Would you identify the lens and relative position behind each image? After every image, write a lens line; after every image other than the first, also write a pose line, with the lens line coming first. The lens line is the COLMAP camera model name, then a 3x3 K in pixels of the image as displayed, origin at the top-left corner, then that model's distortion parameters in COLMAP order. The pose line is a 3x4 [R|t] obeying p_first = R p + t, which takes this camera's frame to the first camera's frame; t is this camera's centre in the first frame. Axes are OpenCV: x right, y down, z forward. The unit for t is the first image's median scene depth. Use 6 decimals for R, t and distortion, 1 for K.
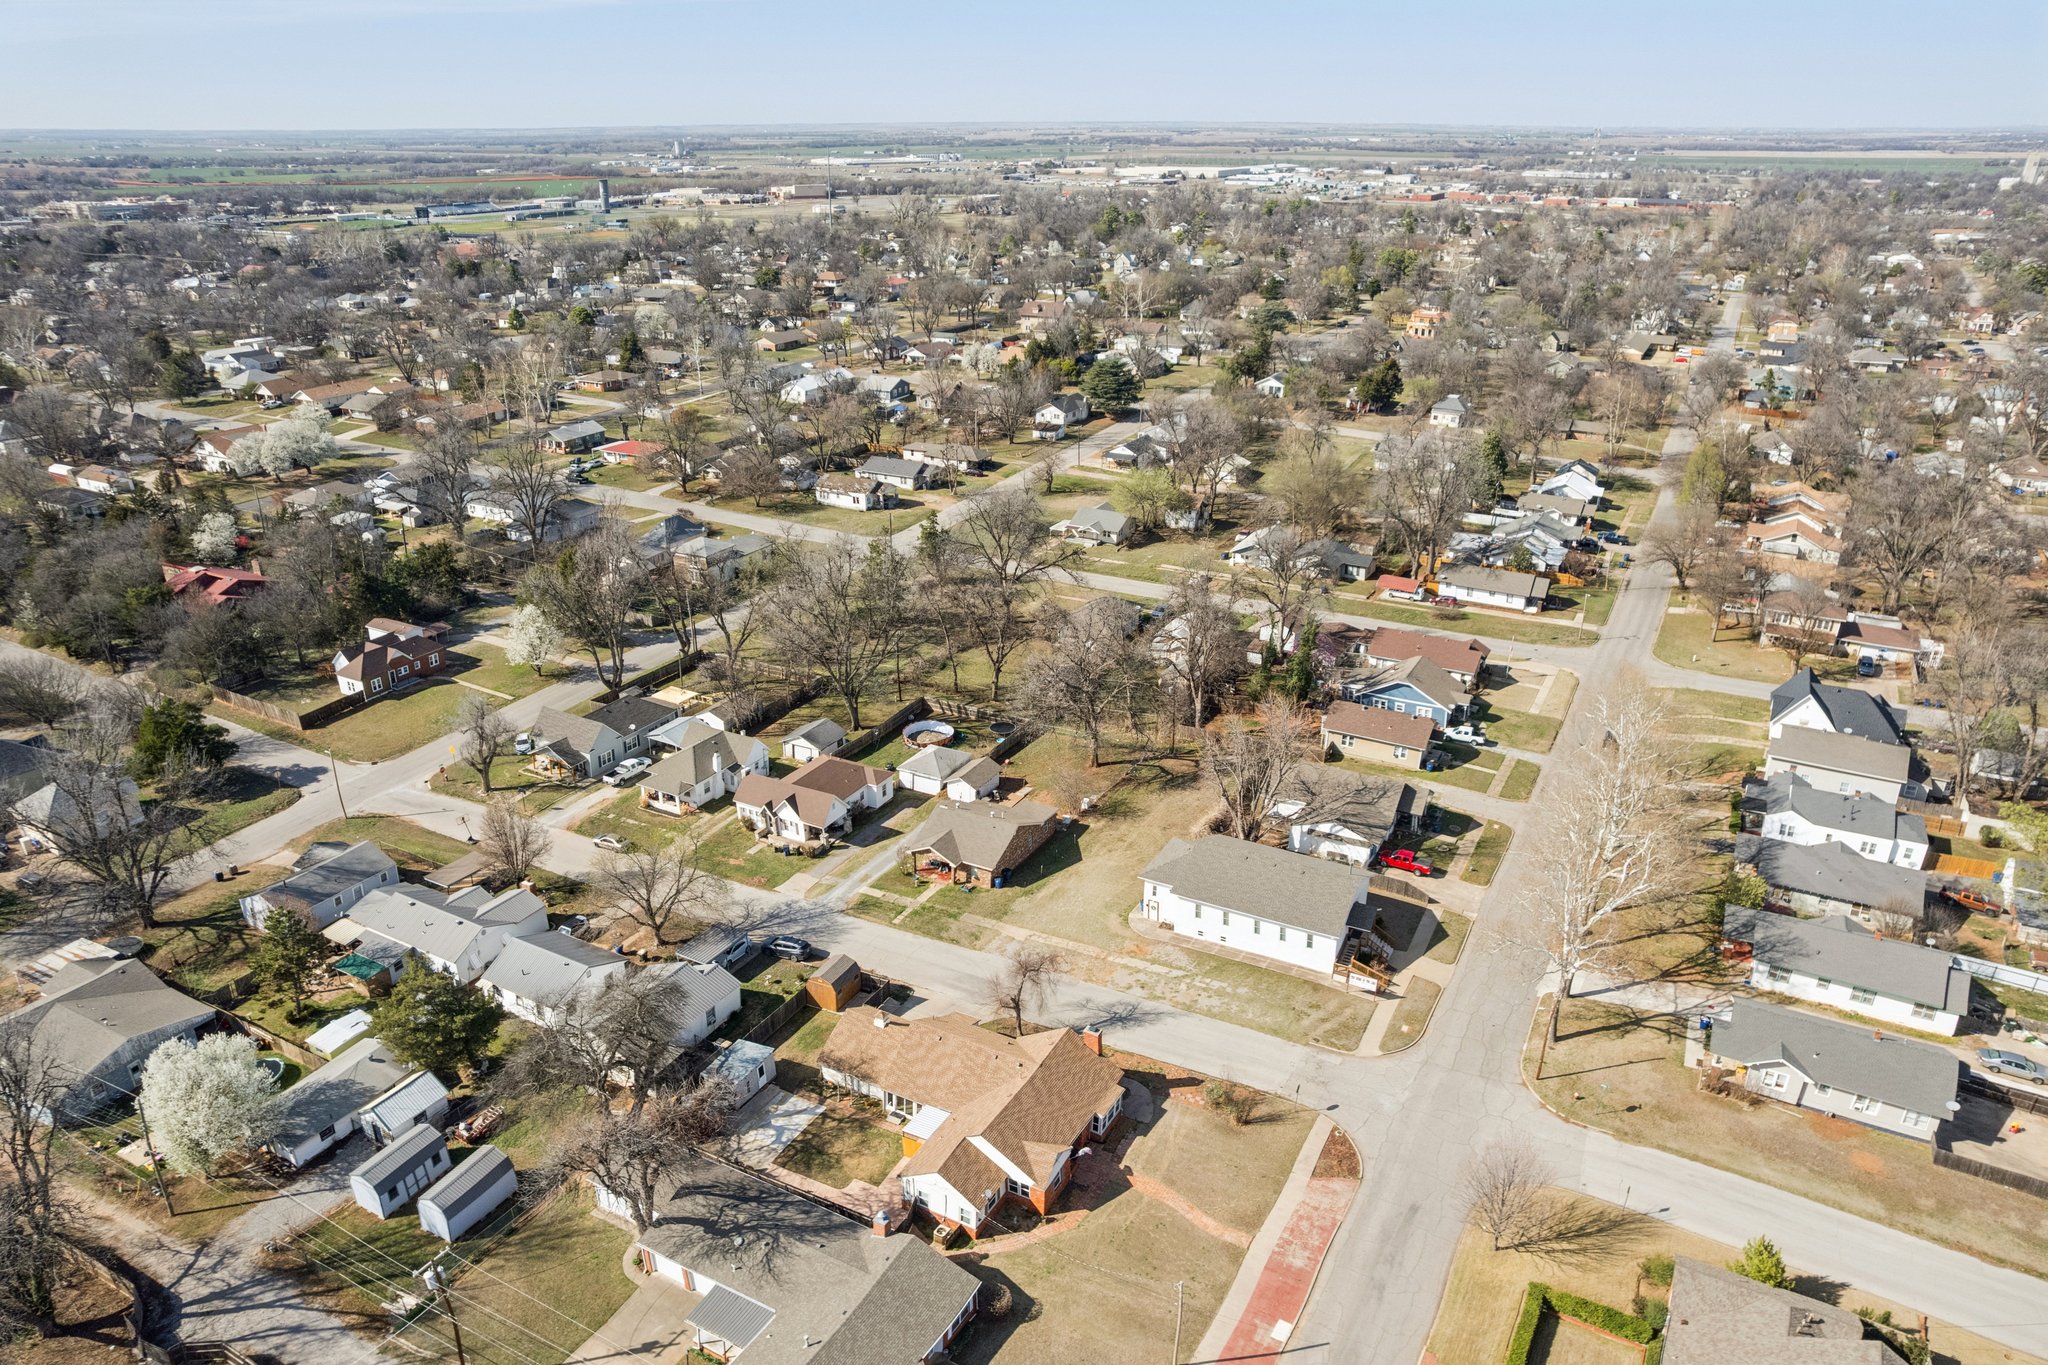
lens RADIAL K [[1352.5, 0, 1033.7], [0, 1352.5, 671.9], [0, 0, 1]] dist [-0.080164, 0.072294]
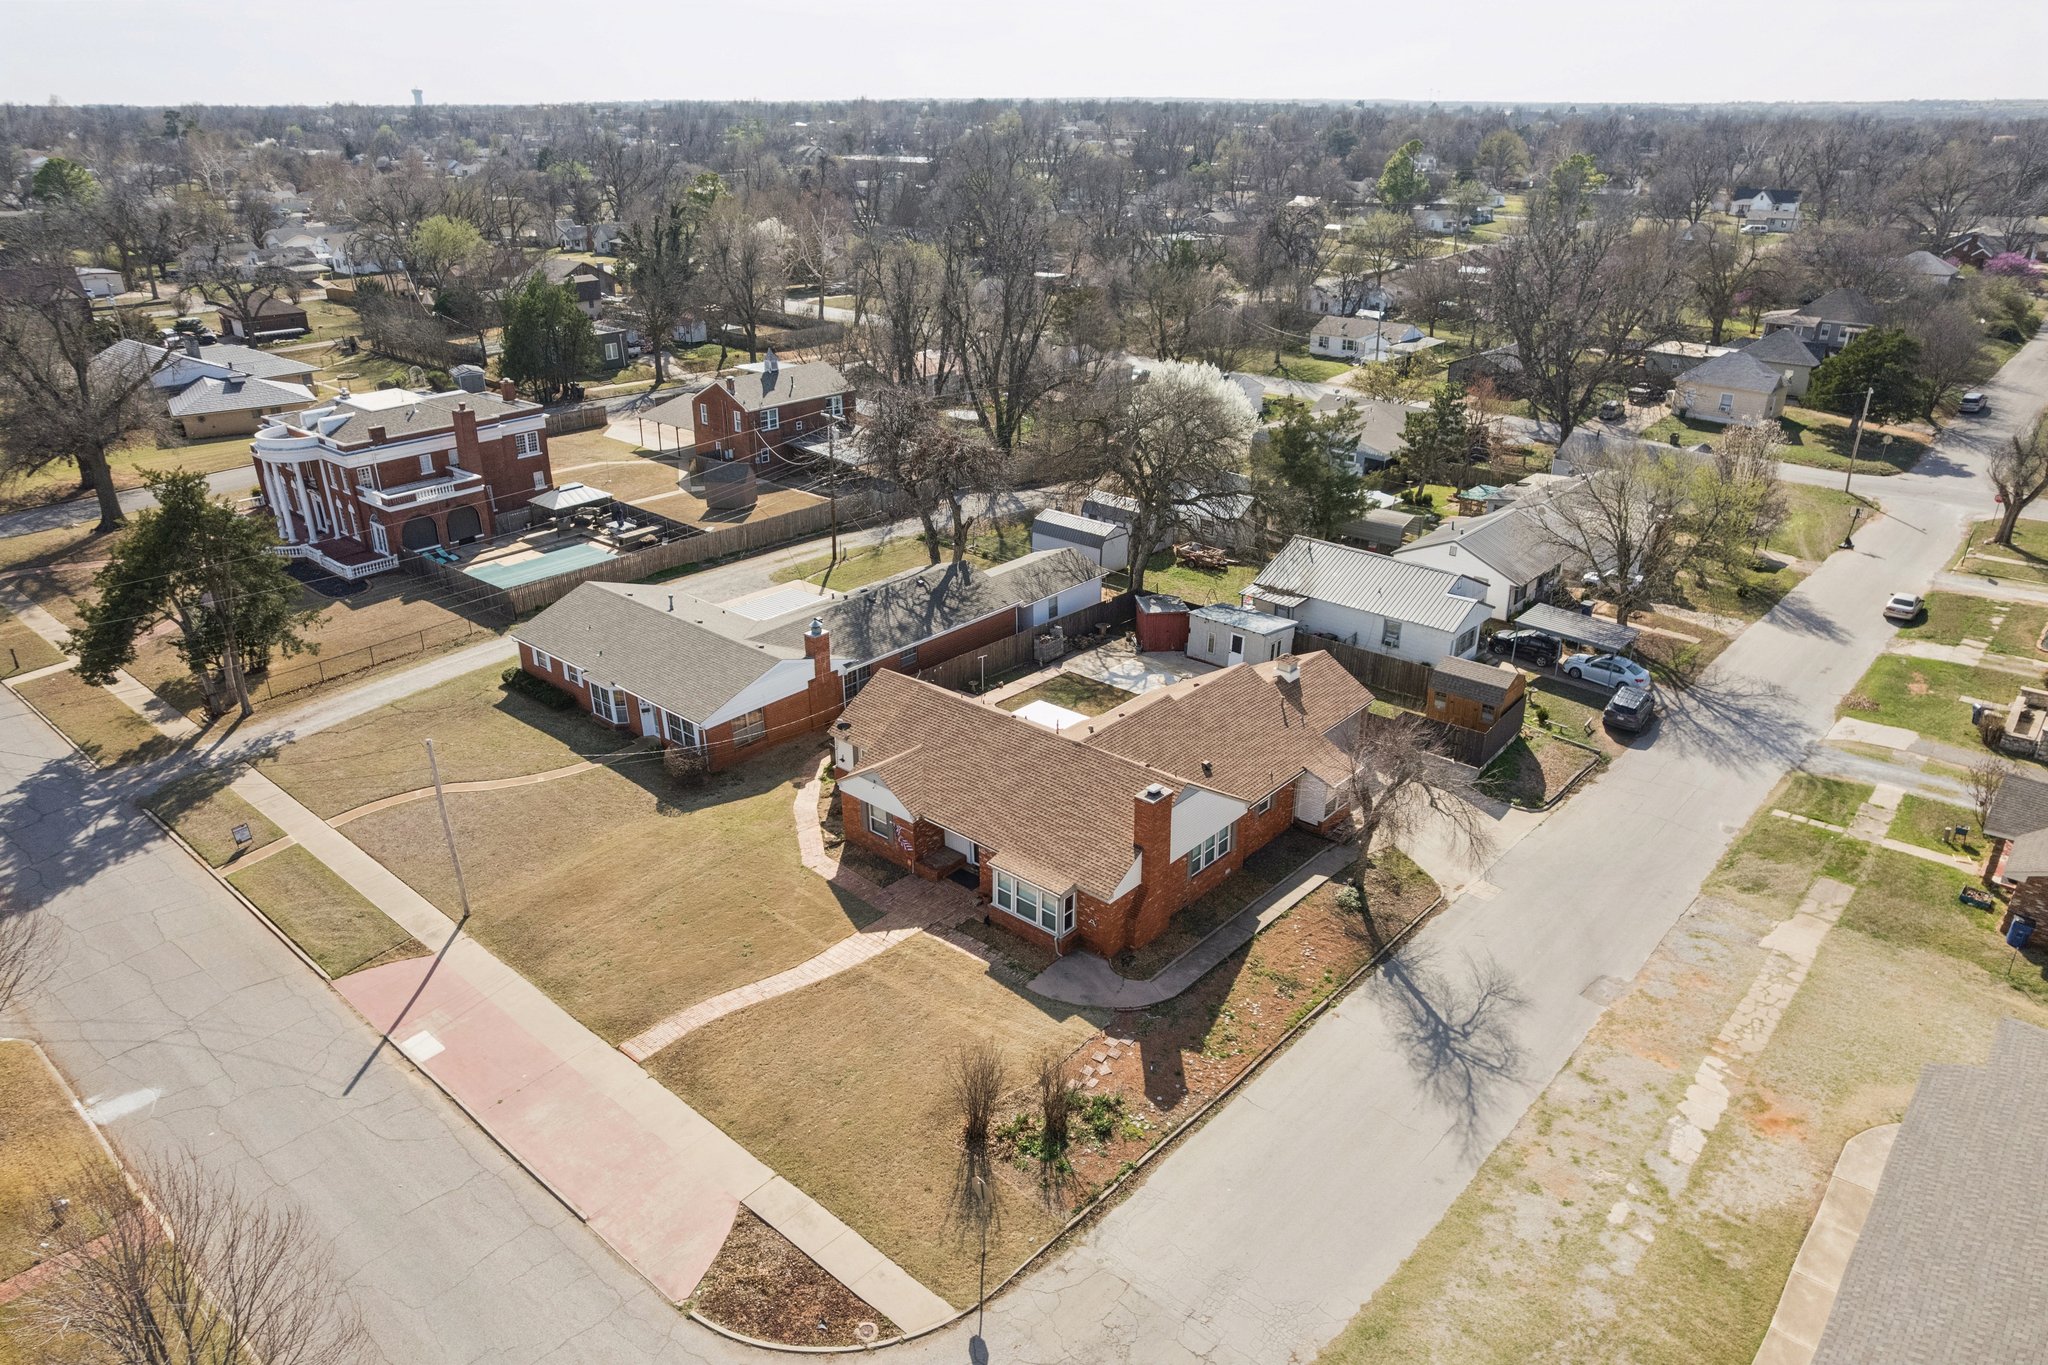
lens RADIAL K [[1341.0, 0, 1032.9], [0, 1341.0, 684.9], [0, 0, 1]] dist [-0.080972, 0.070439]
pose [[-0.224198, 0.395291, -0.890775, 0.348725], [-0.369610, 0.811264, 0.453034, 0.036769], [0.901734, 0.430809, -0.035780, 0.758152]]
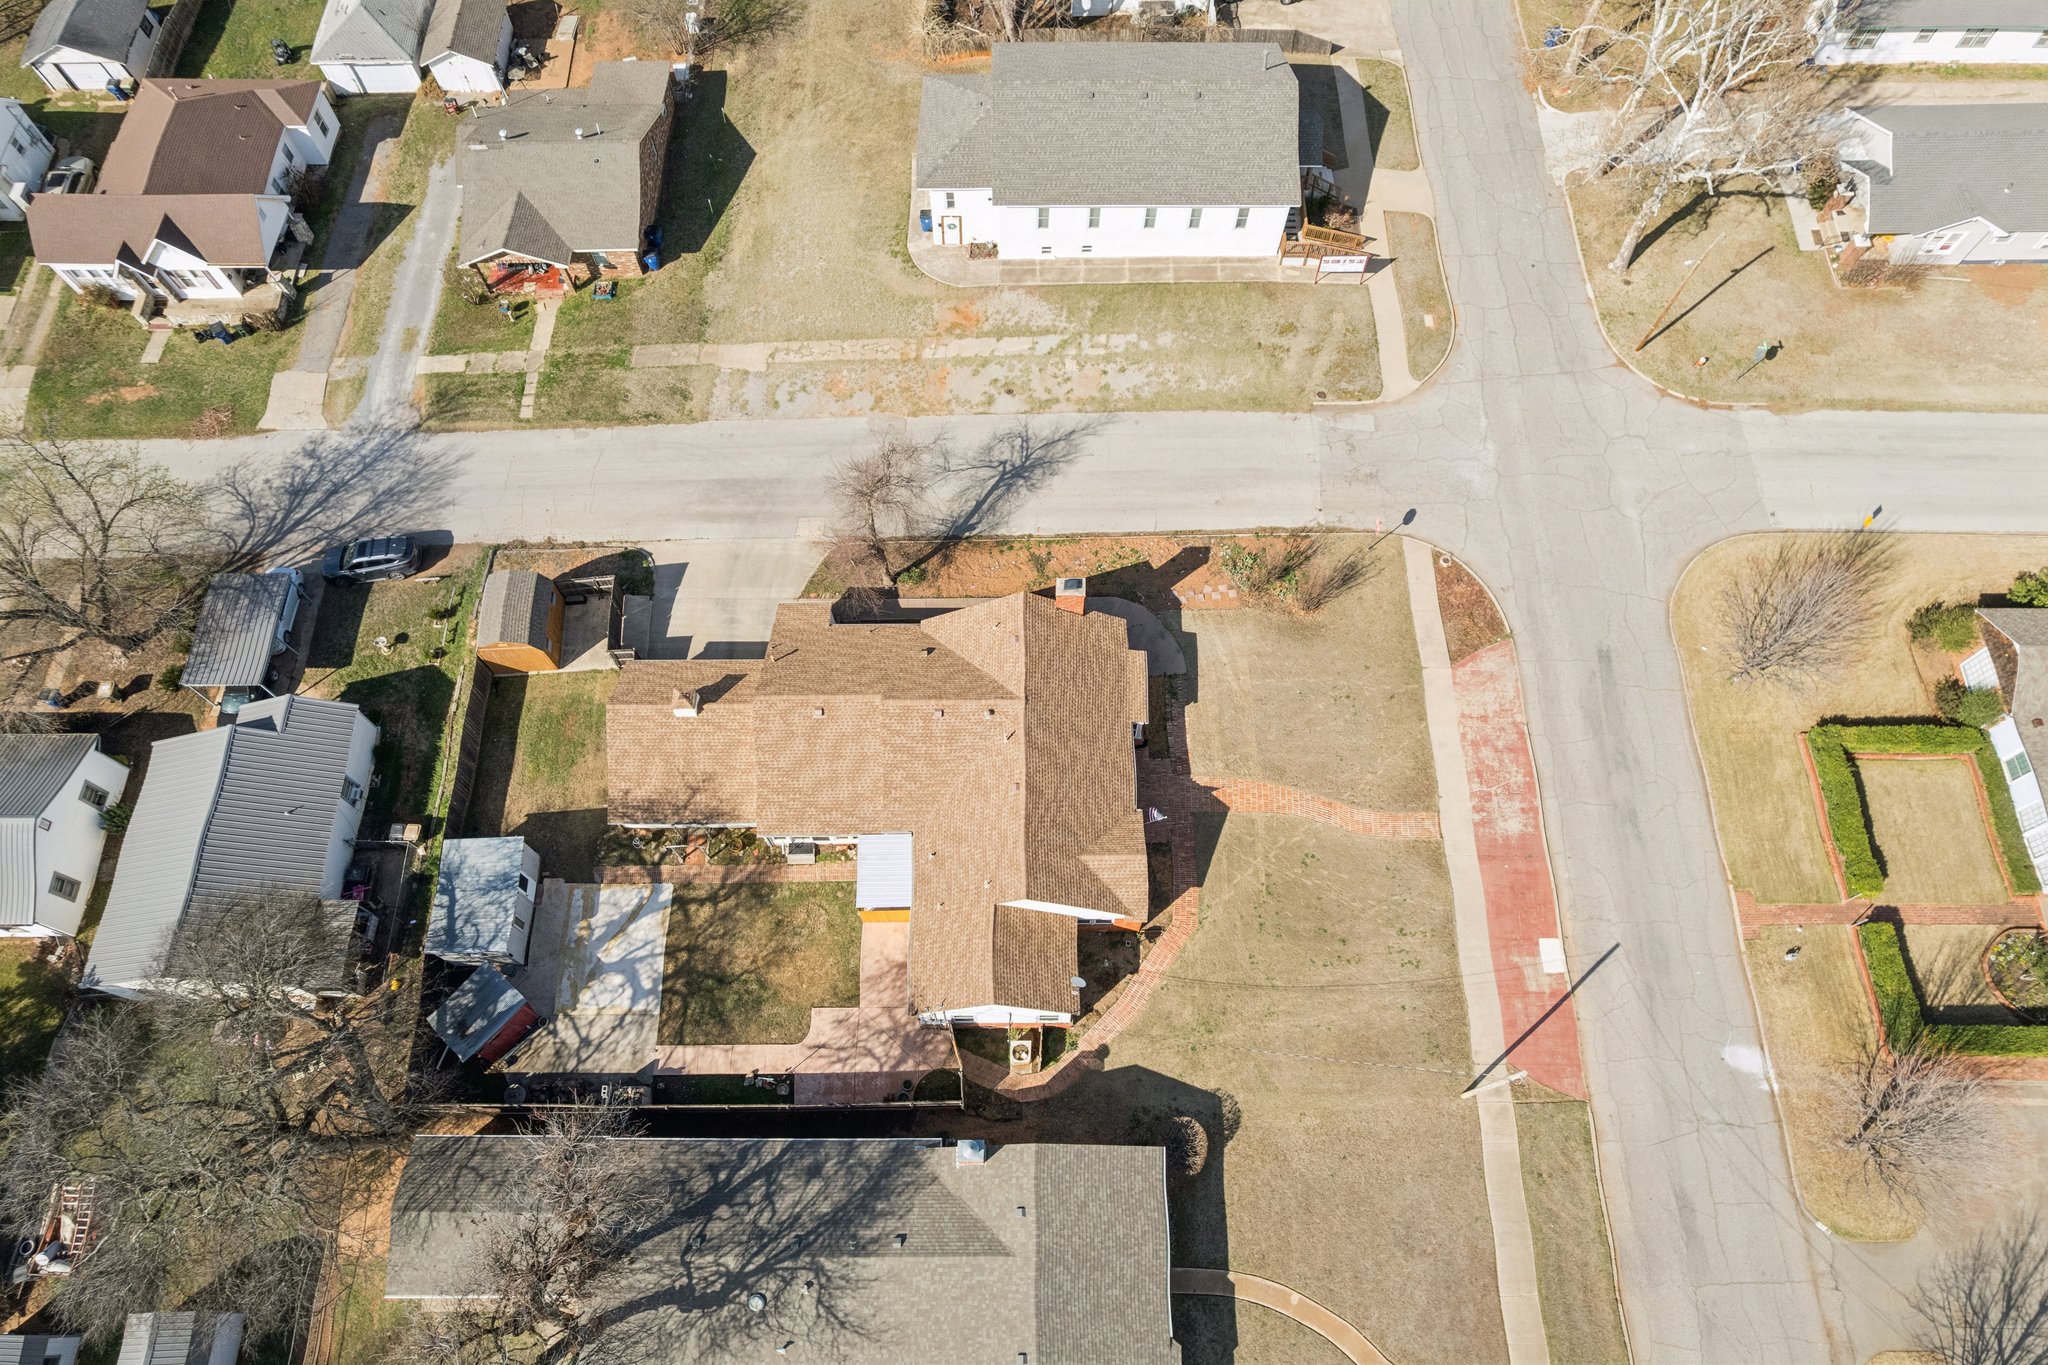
lens RADIAL K [[1274.6, 0, 1030.0], [0, 1274.6, 743.9], [0, 0, 1]] dist [-0.066276, 0.043321]
pose [[0.877871, -0.439847, 0.189412, -0.077539], [0.180633, 0.670424, 0.719655, -0.055225], [-0.443524, -0.597550, 0.667997, 0.486917]]
